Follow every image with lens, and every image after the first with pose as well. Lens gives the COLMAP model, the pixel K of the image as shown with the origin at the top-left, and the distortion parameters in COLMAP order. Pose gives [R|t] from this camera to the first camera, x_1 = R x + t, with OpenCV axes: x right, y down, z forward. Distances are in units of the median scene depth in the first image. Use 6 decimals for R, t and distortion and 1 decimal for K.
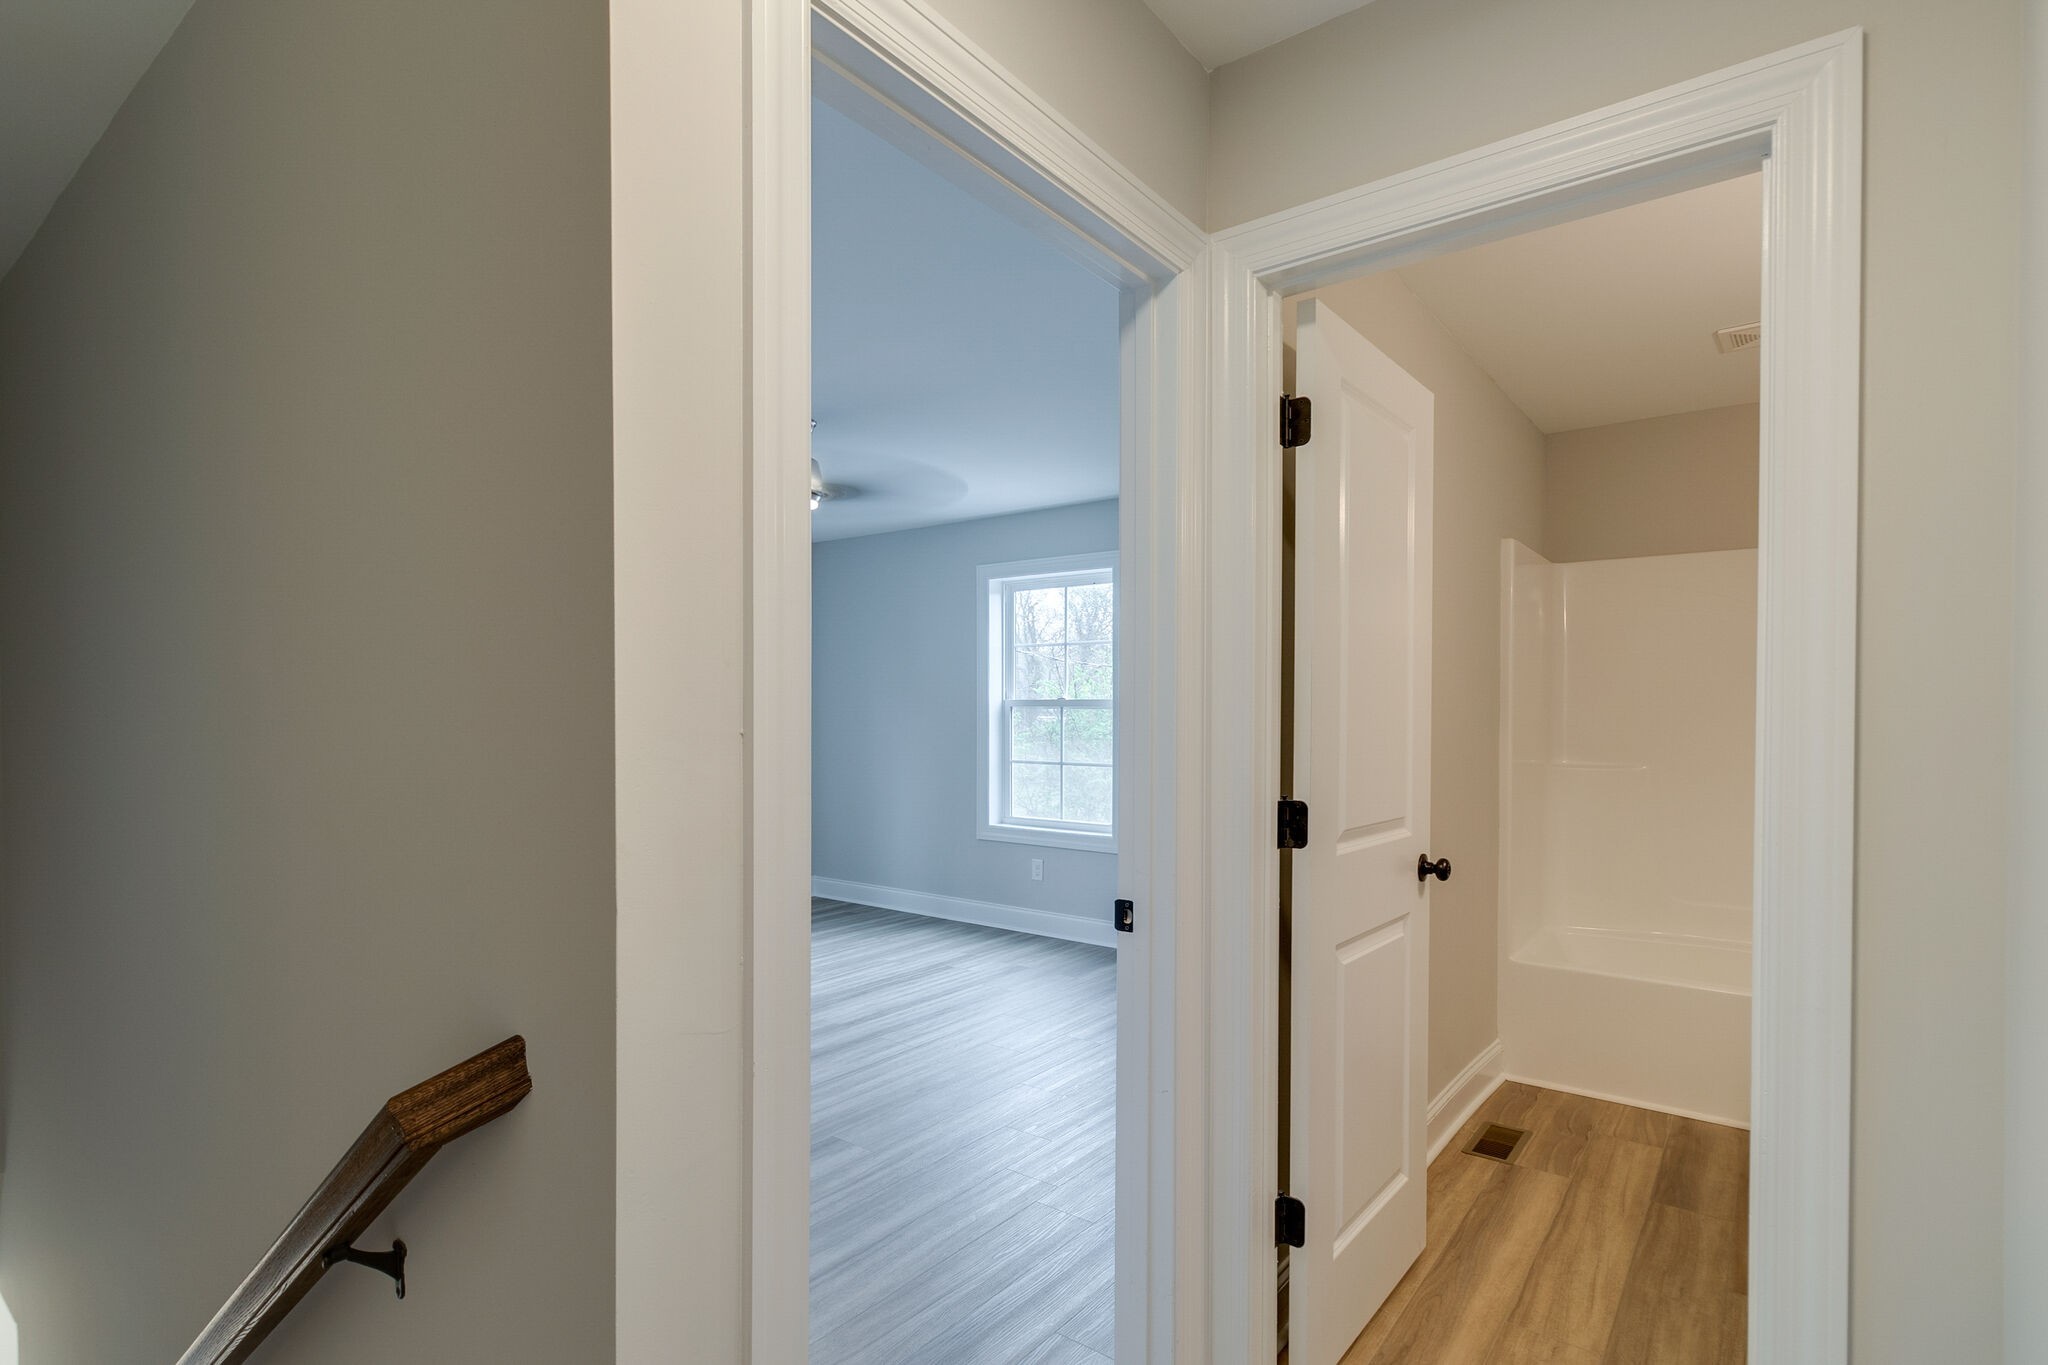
lens RADIAL K [[997.2, 0, 1026.1], [0, 997.2, 723.4], [0, 0, 1]] dist [0.000695, 0.000157]
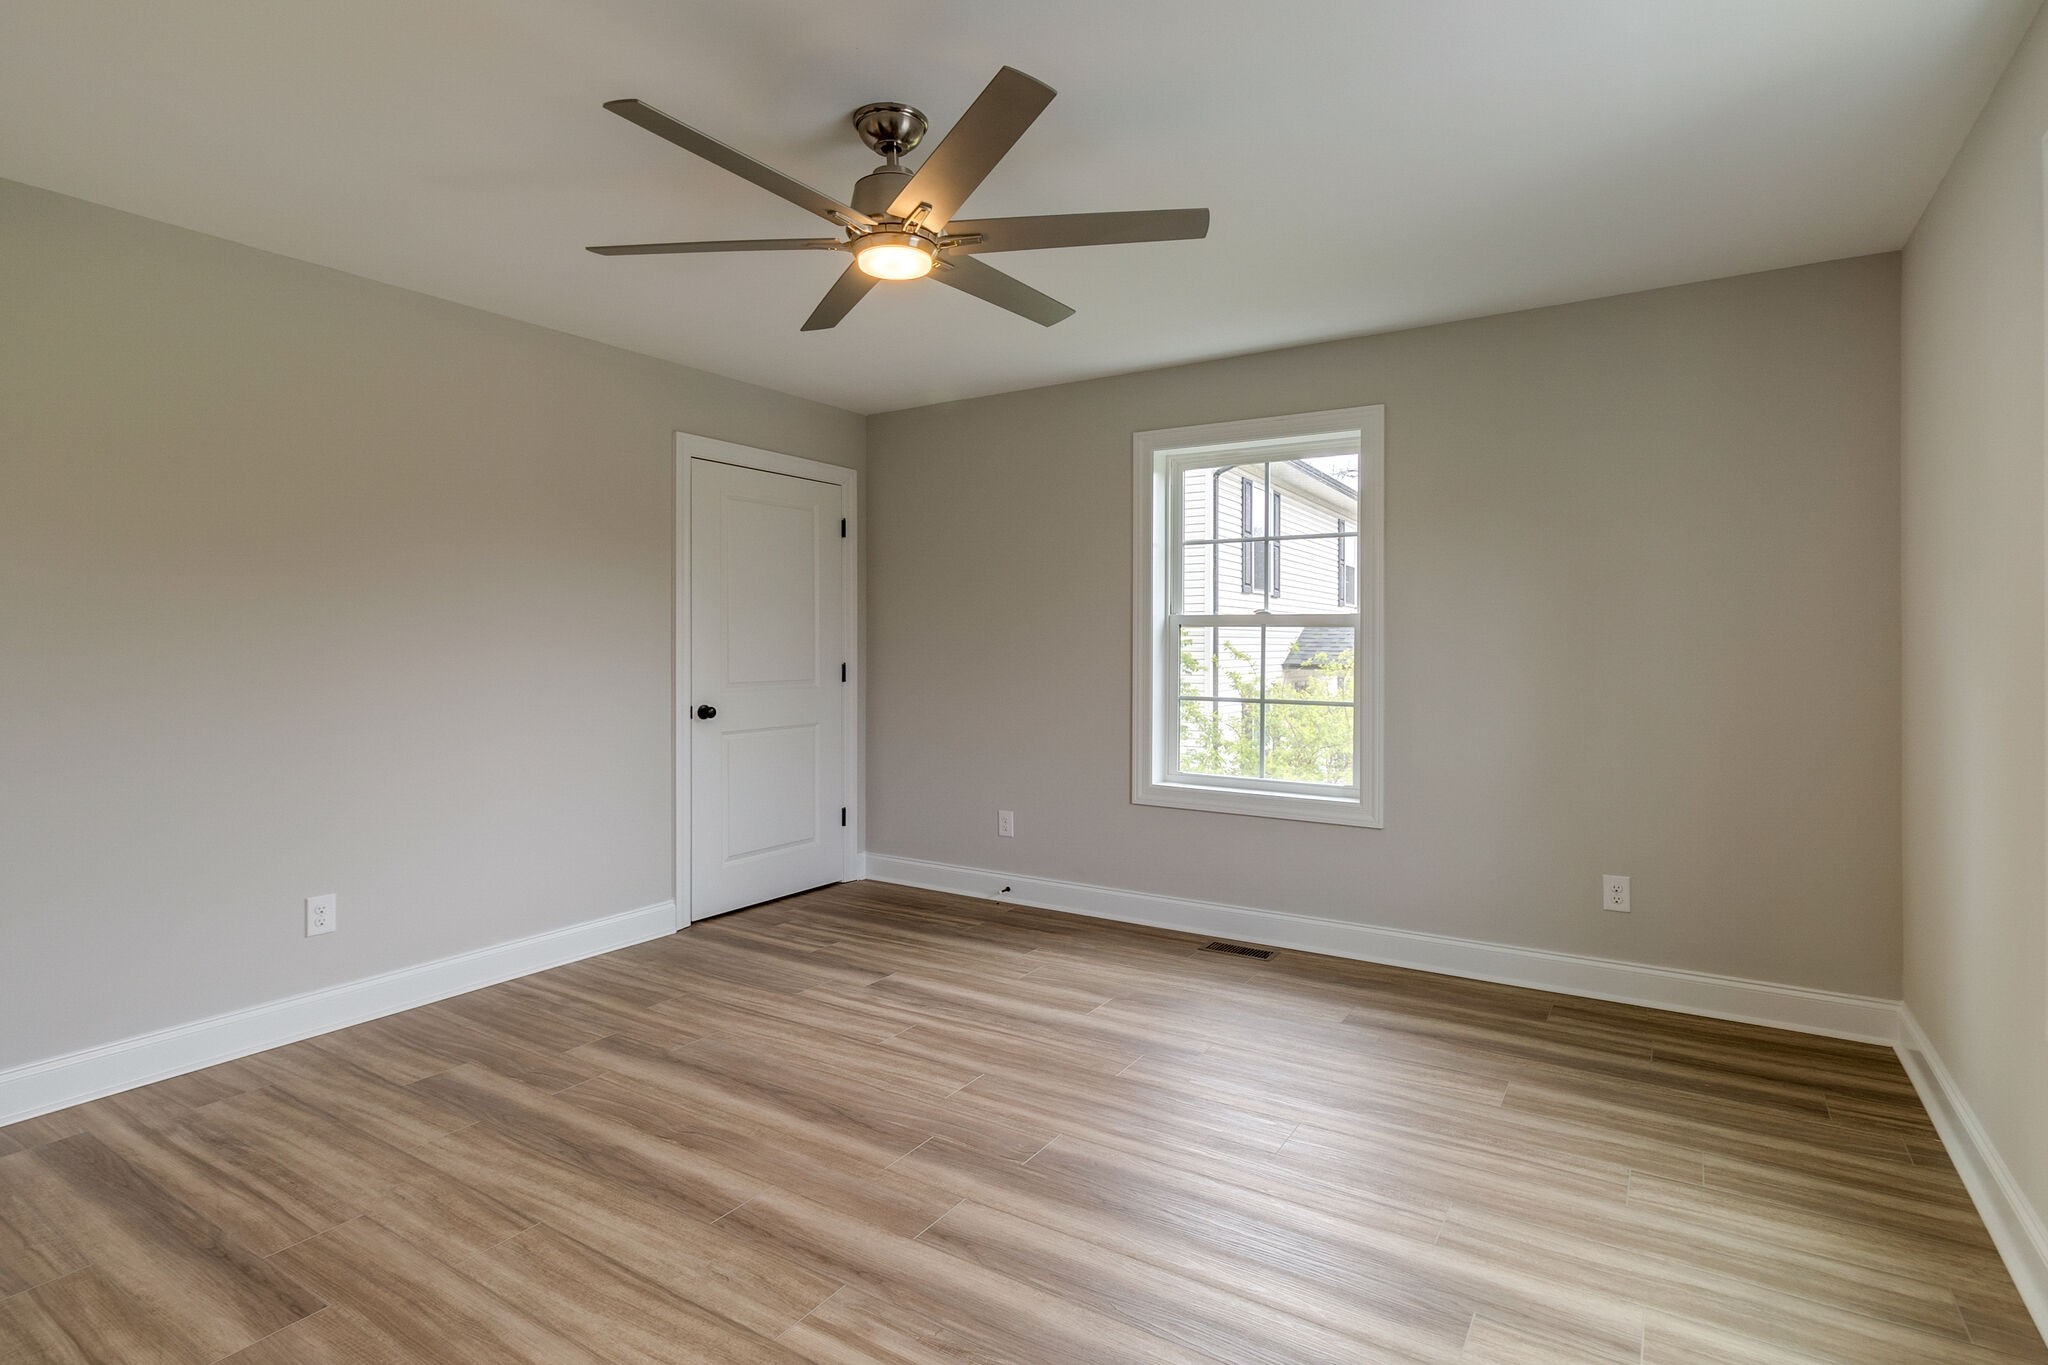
lens RADIAL K [[996.5, 0, 1020.5], [0, 996.5, 657.1], [0, 0, 1]] dist [0.001430, 0.001002]
pose [[0.088610, 0.008827, -0.996027, 0.249607], [-0.010193, 0.999916, 0.007954, 0.002260], [0.996014, 0.009448, 0.088693, 0.751367]]
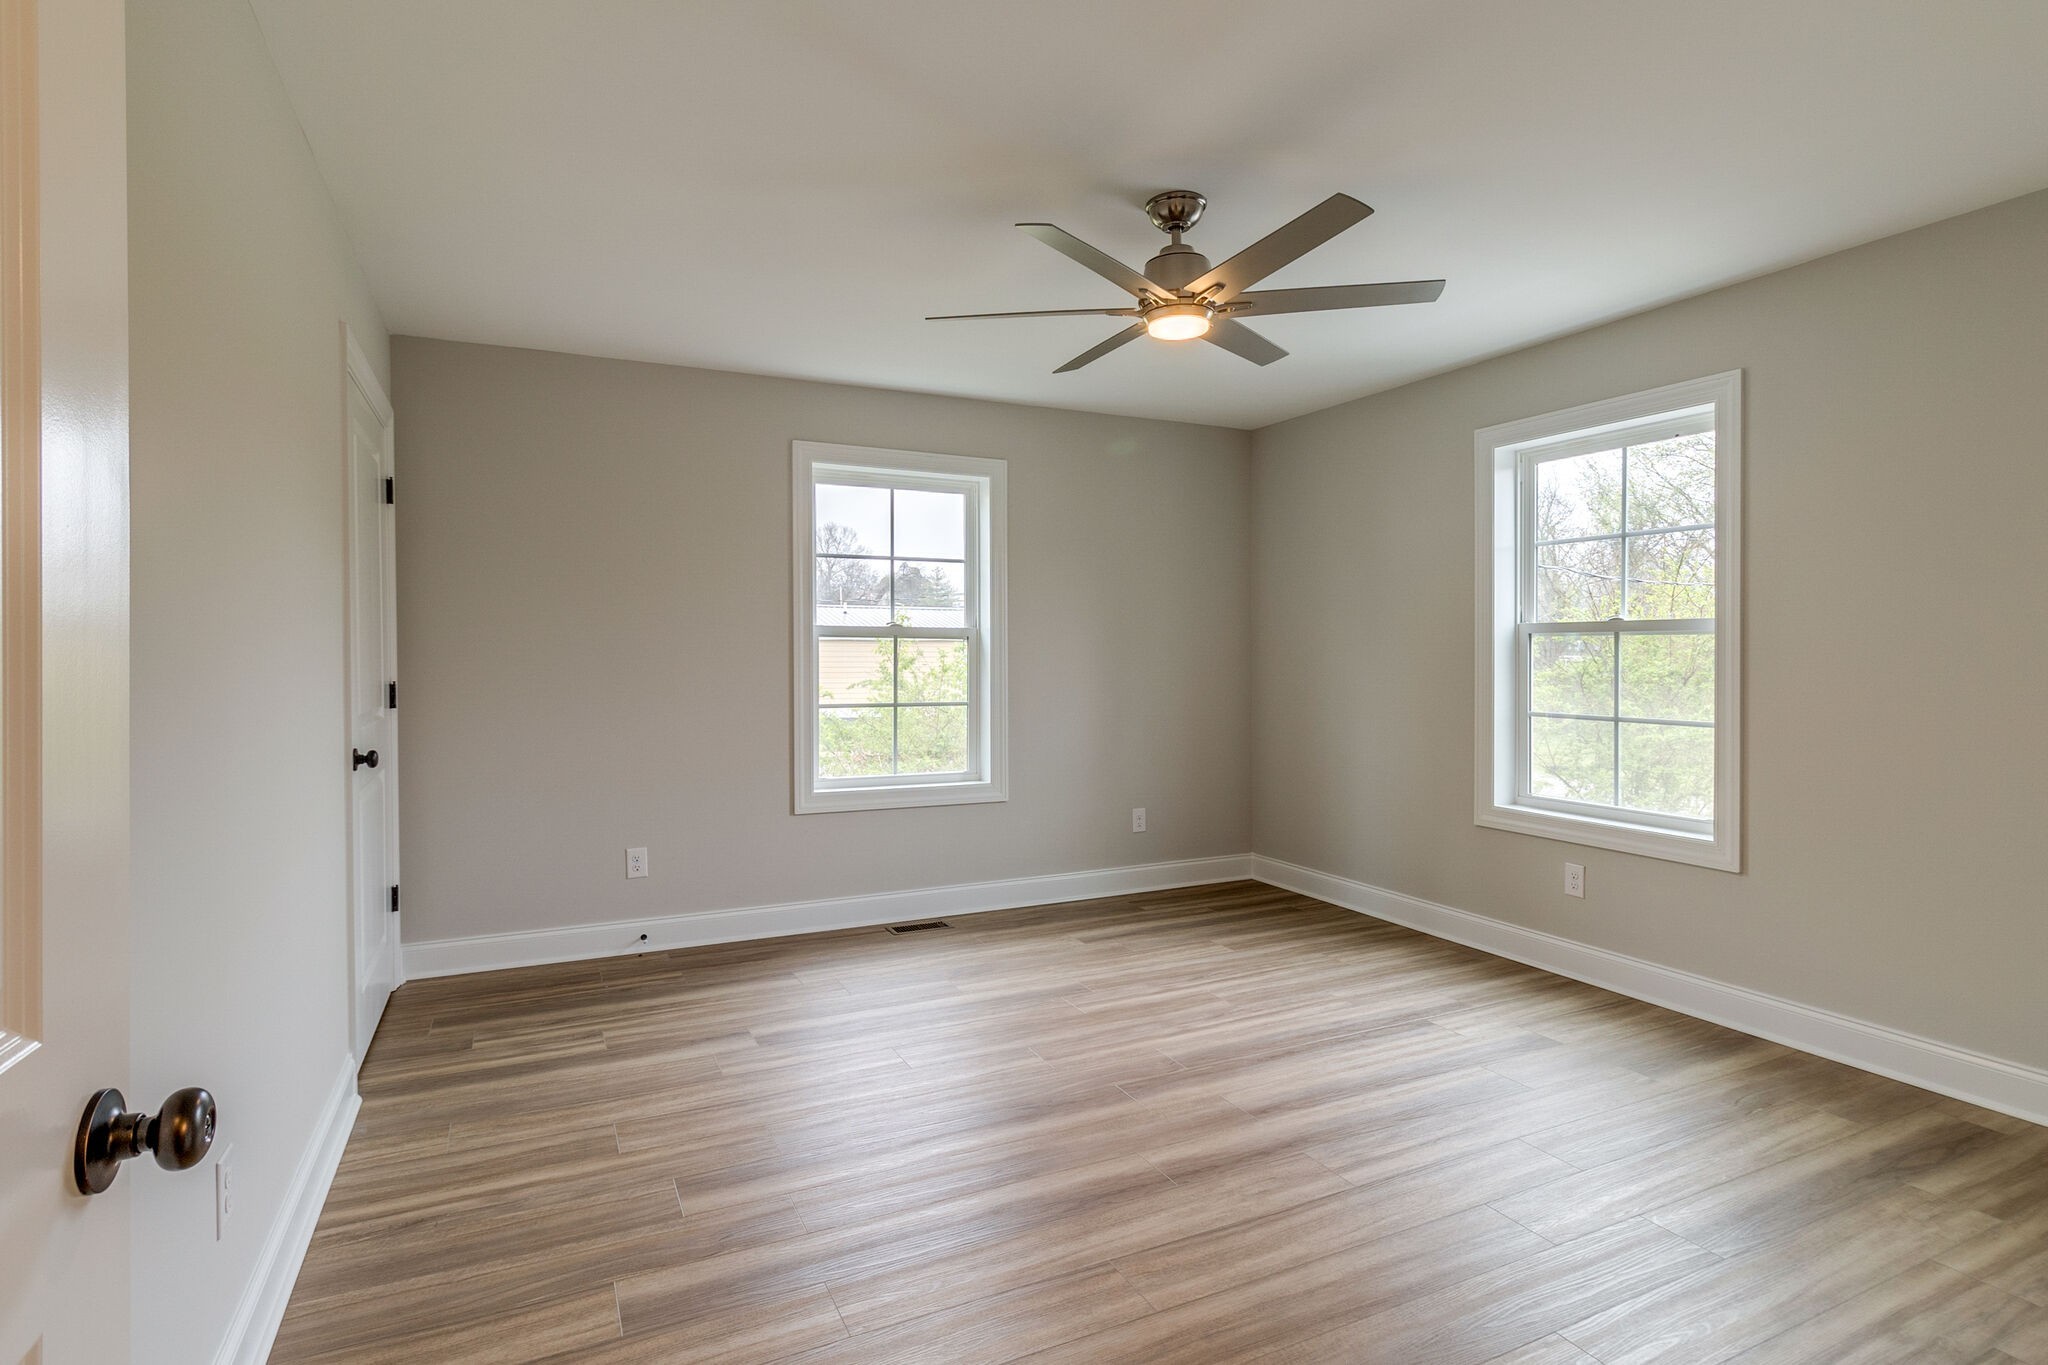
lens RADIAL K [[1039.8, 0, 1021.1], [0, 1039.8, 664.6], [0, 0, 1]] dist [0.001814, 0.000729]
pose [[0.893348, 0.000742, -0.449365, -0.006966], [-0.000165, 0.999999, 0.001324, 0.004037], [0.449366, -0.001109, 0.893347, 0.239797]]
